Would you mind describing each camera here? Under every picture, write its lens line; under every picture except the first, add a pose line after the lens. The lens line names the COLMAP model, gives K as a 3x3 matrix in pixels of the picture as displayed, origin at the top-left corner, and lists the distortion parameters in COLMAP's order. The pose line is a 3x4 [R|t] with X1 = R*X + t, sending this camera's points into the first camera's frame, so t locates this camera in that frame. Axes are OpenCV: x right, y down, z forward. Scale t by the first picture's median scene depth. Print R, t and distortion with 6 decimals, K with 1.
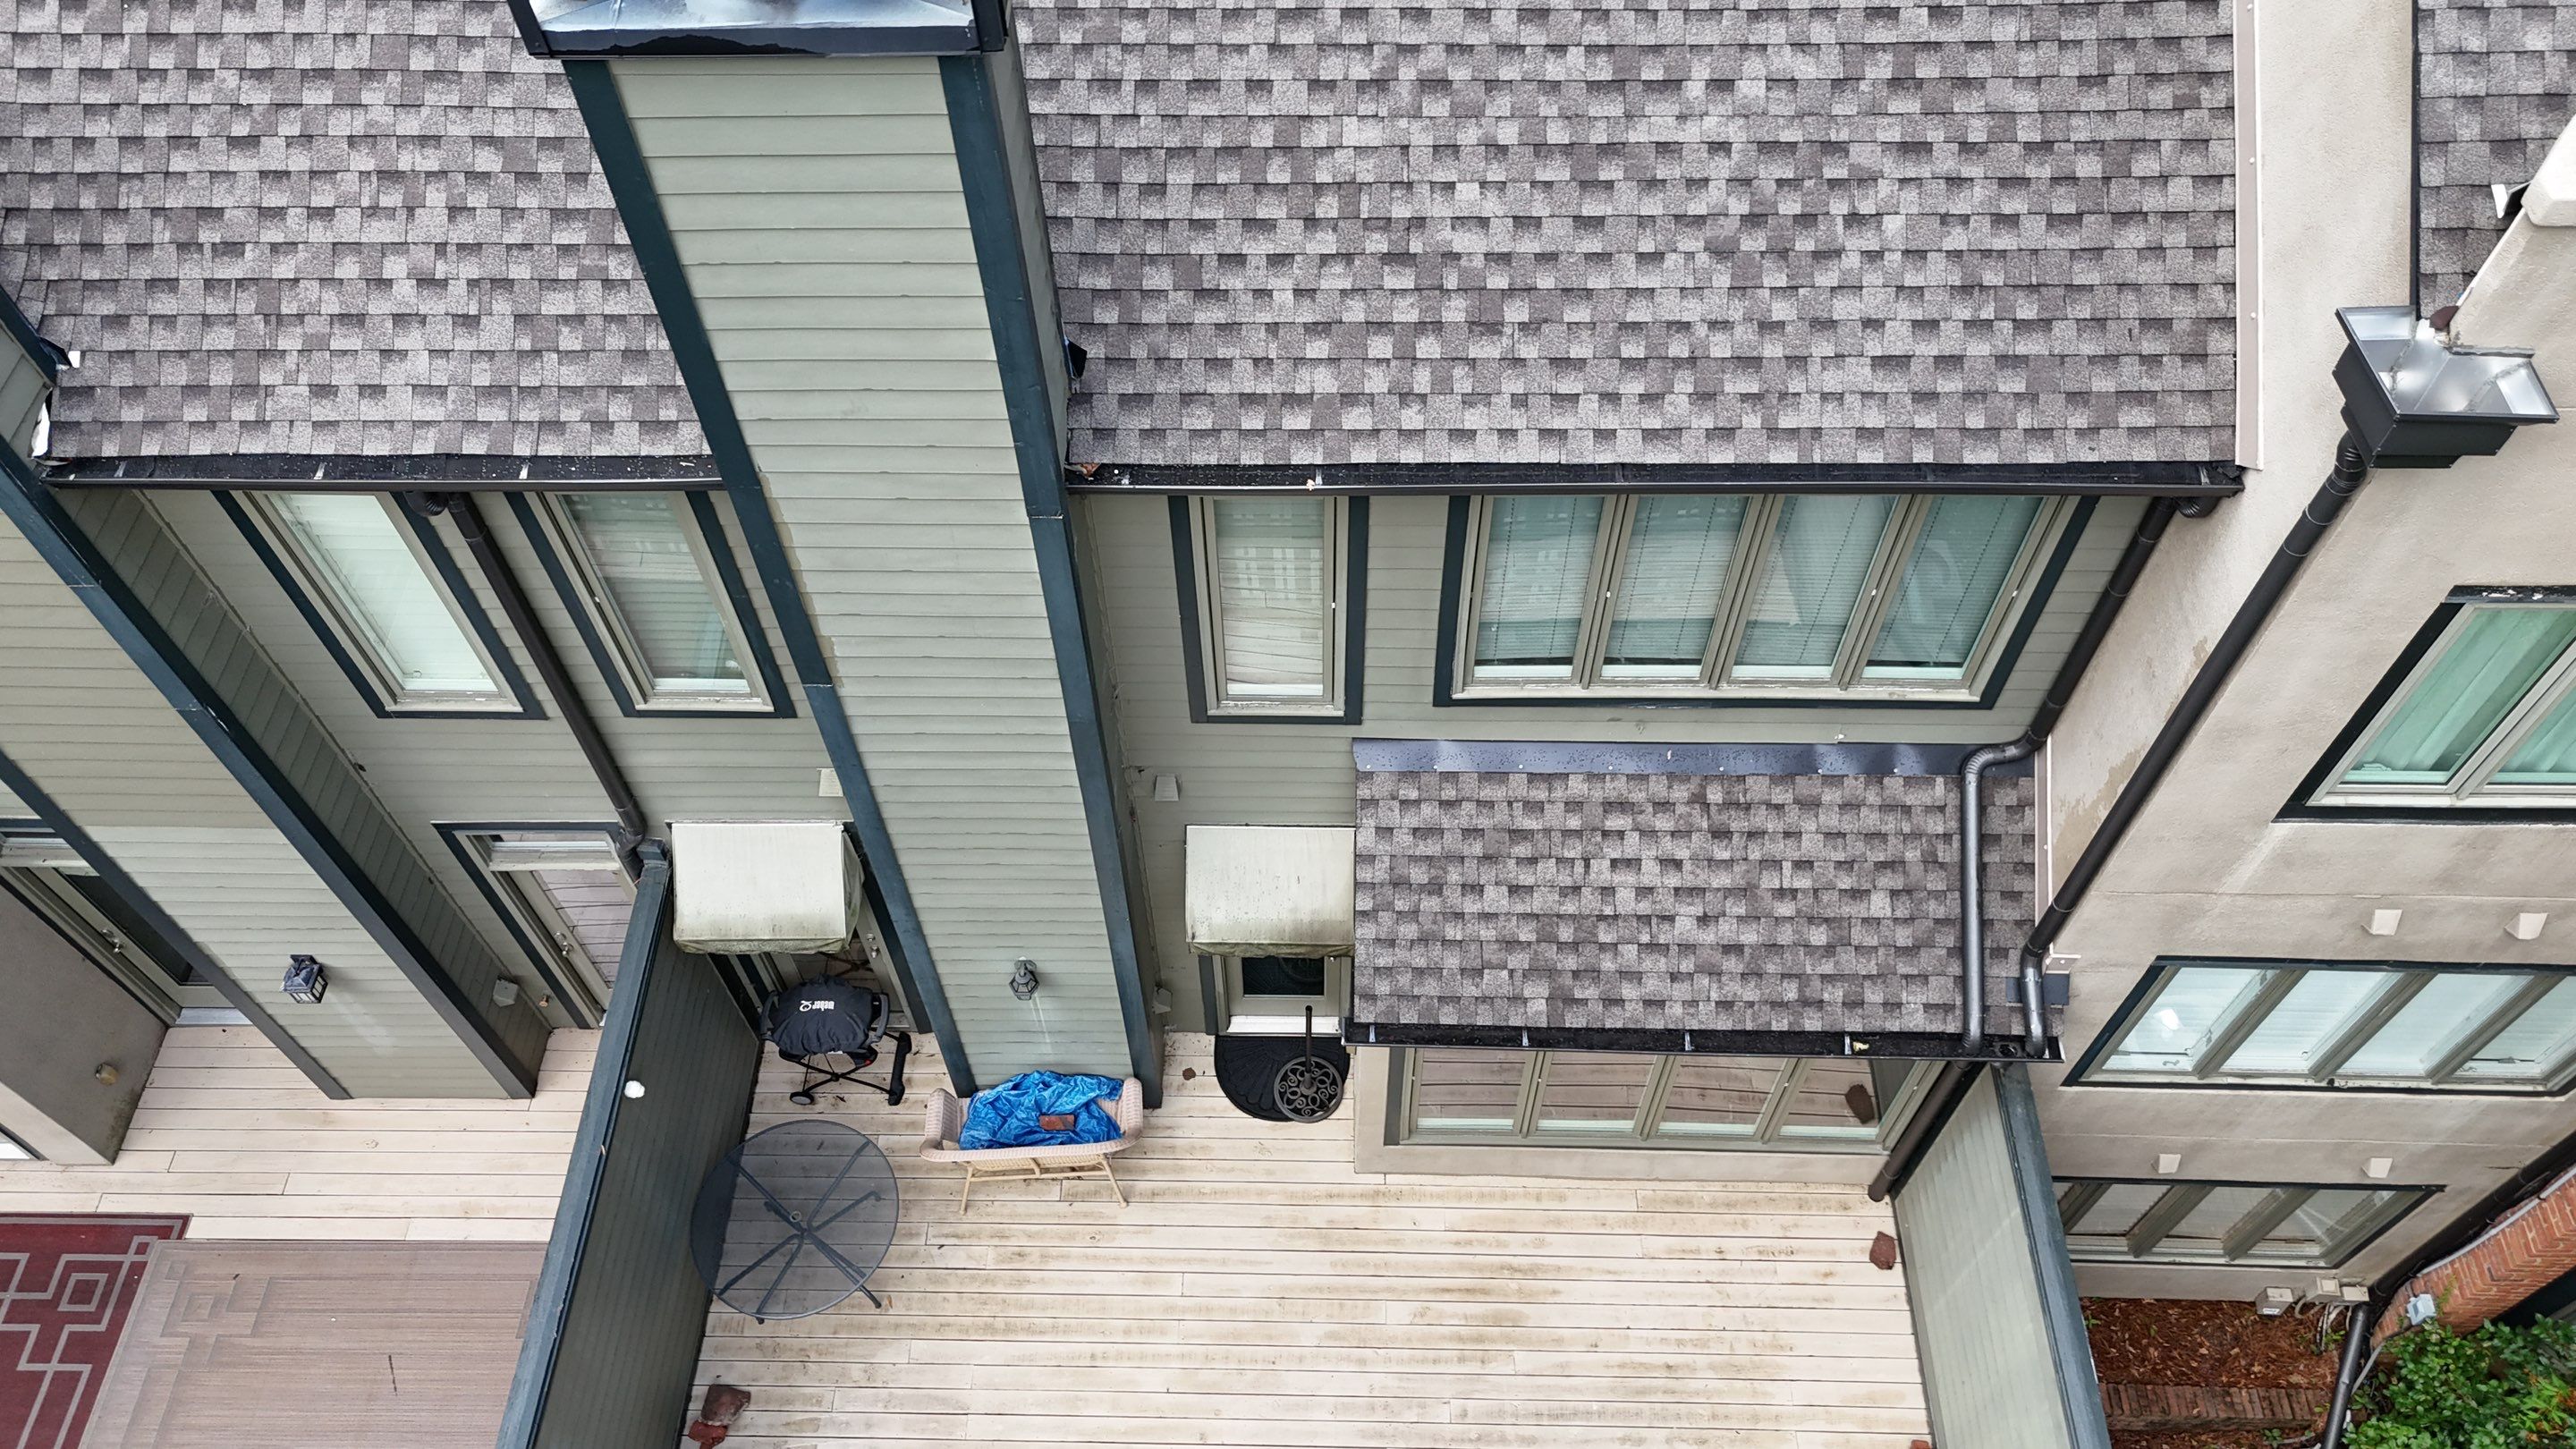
lens RADIAL K [[1924.1, 0, 1288.1], [0, 1924.1, 715.4], [0, 0, 1]] dist [0.027729, -0.007696]
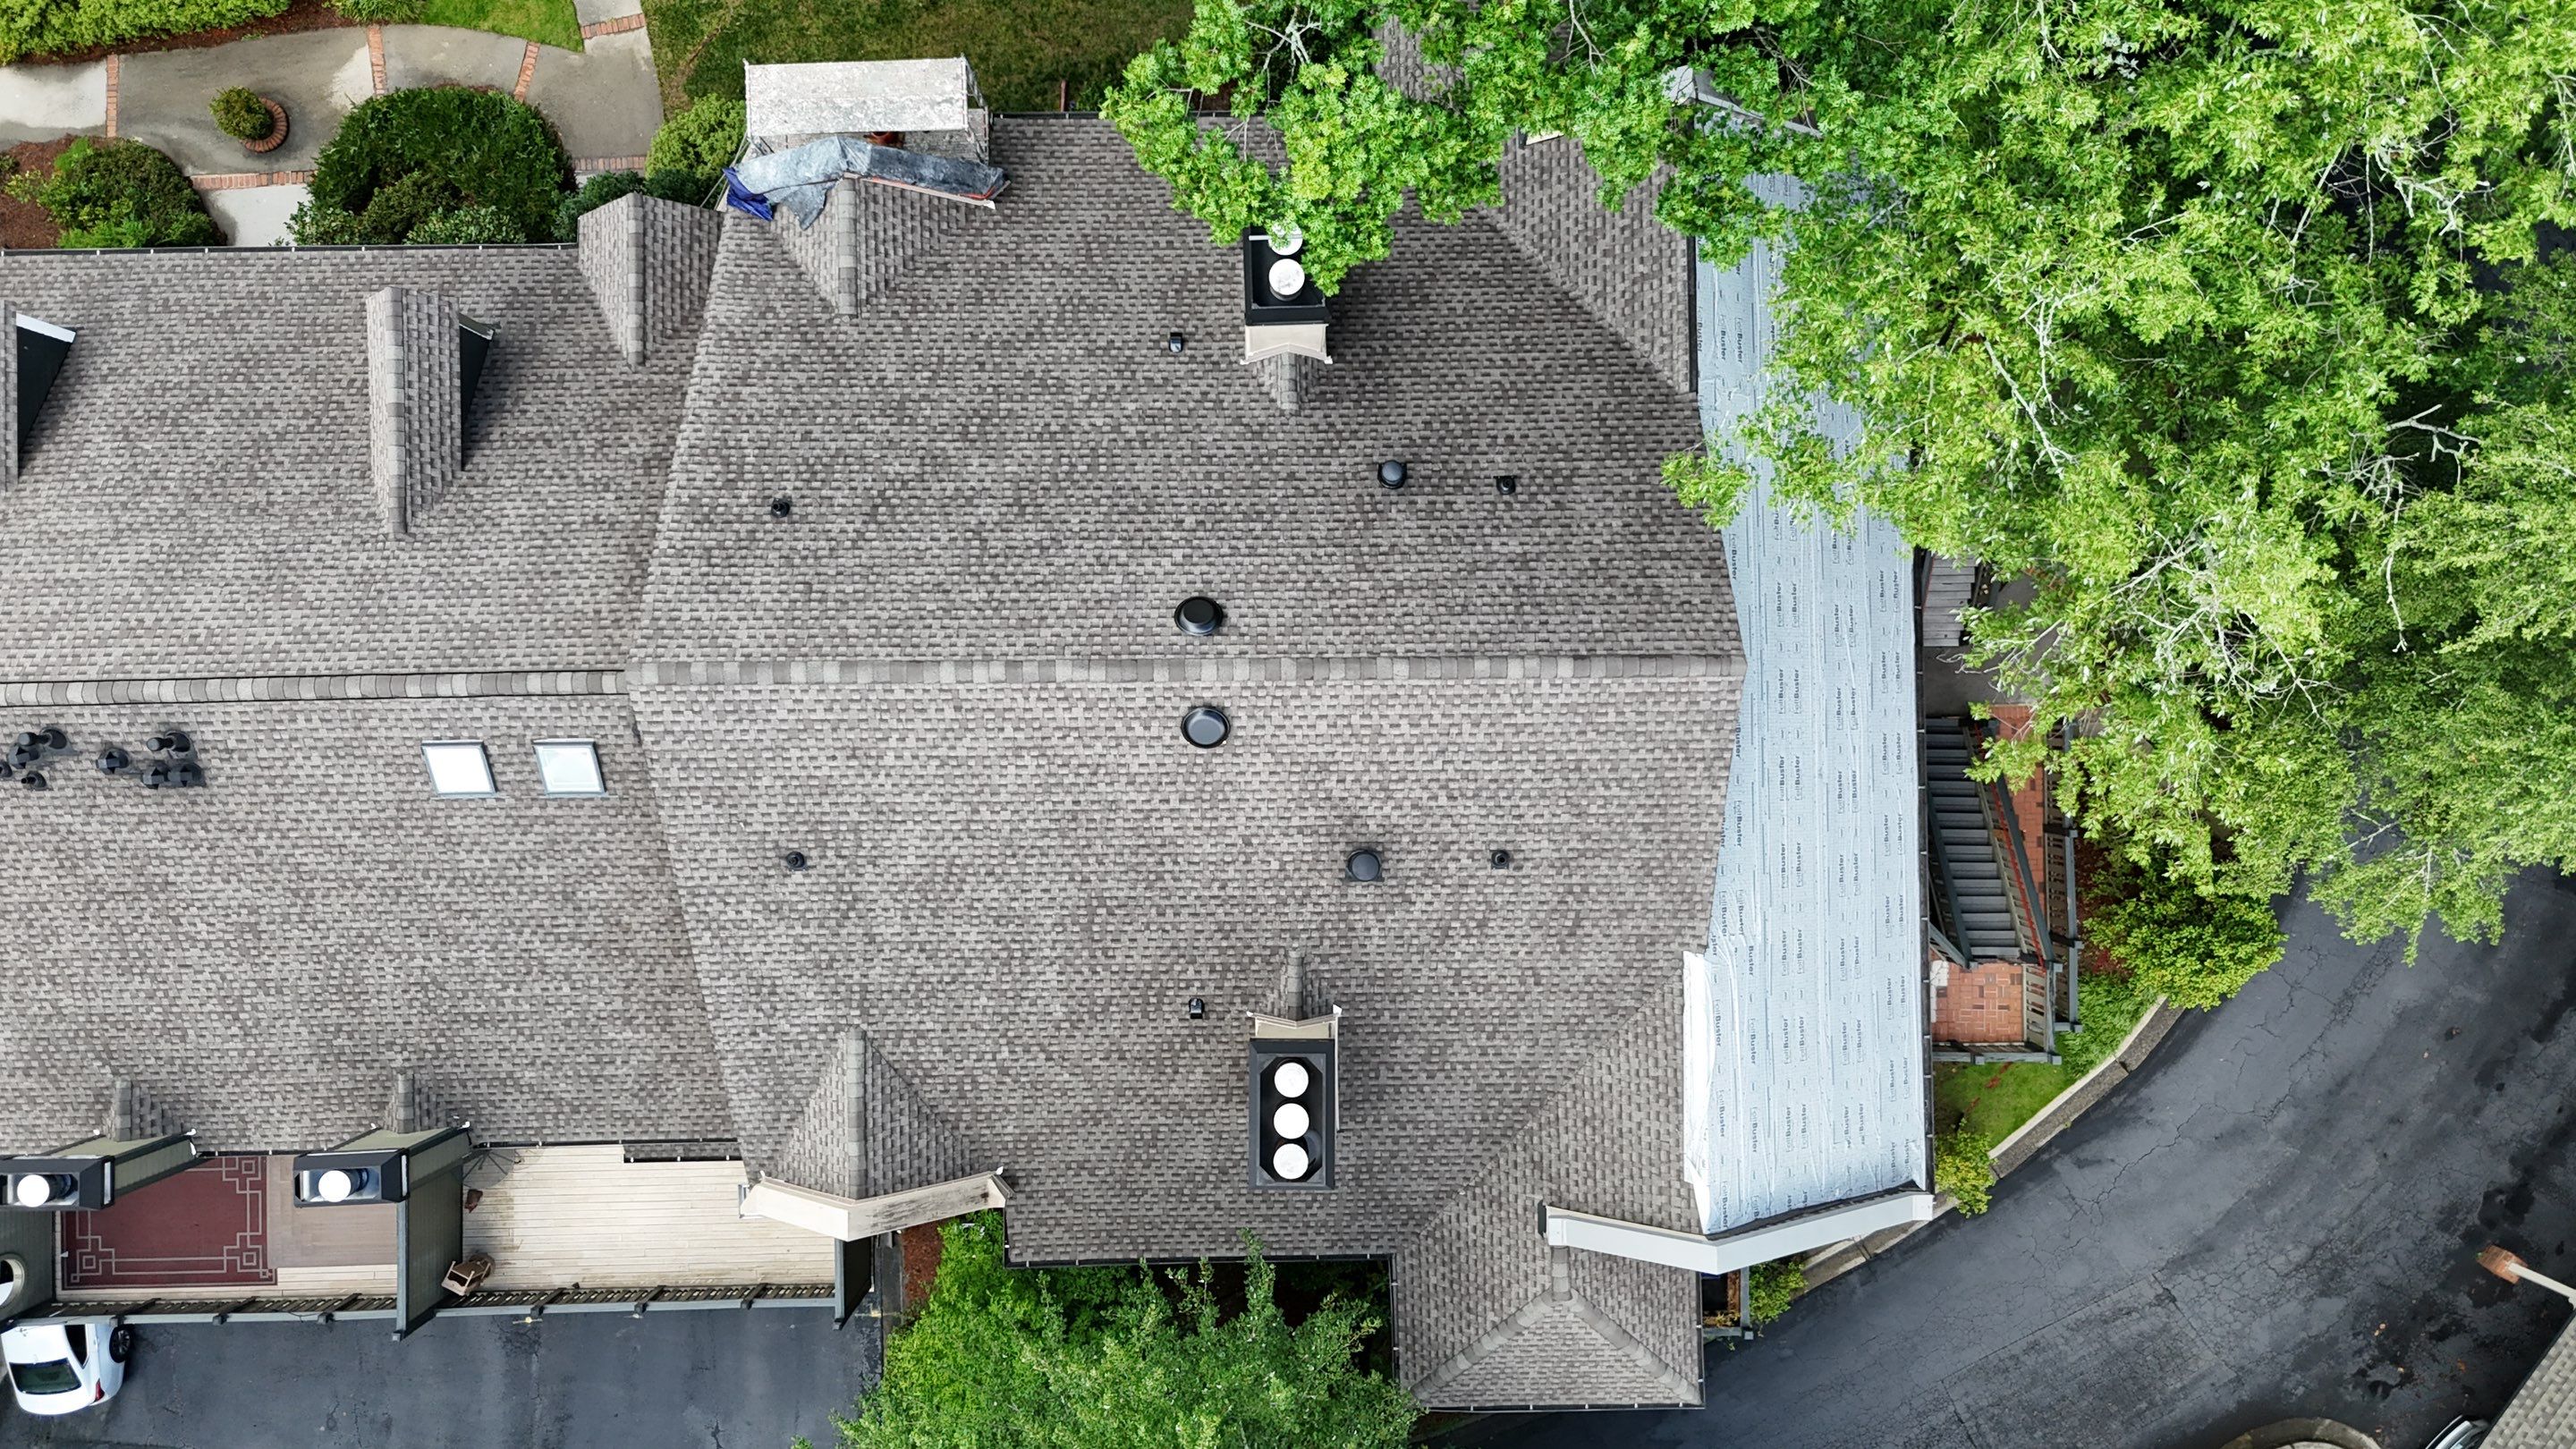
lens RADIAL K [[1924.1, 0, 1297.7], [0, 1924.1, 724.5], [0, 0, 1]] dist [0.027729, -0.007696]
pose [[0.998834, -0.045567, 0.015959, 1.457543], [0.028661, 0.825608, 0.563515, -2.861413], [-0.038853, -0.562401, 0.825951, -1.703263]]
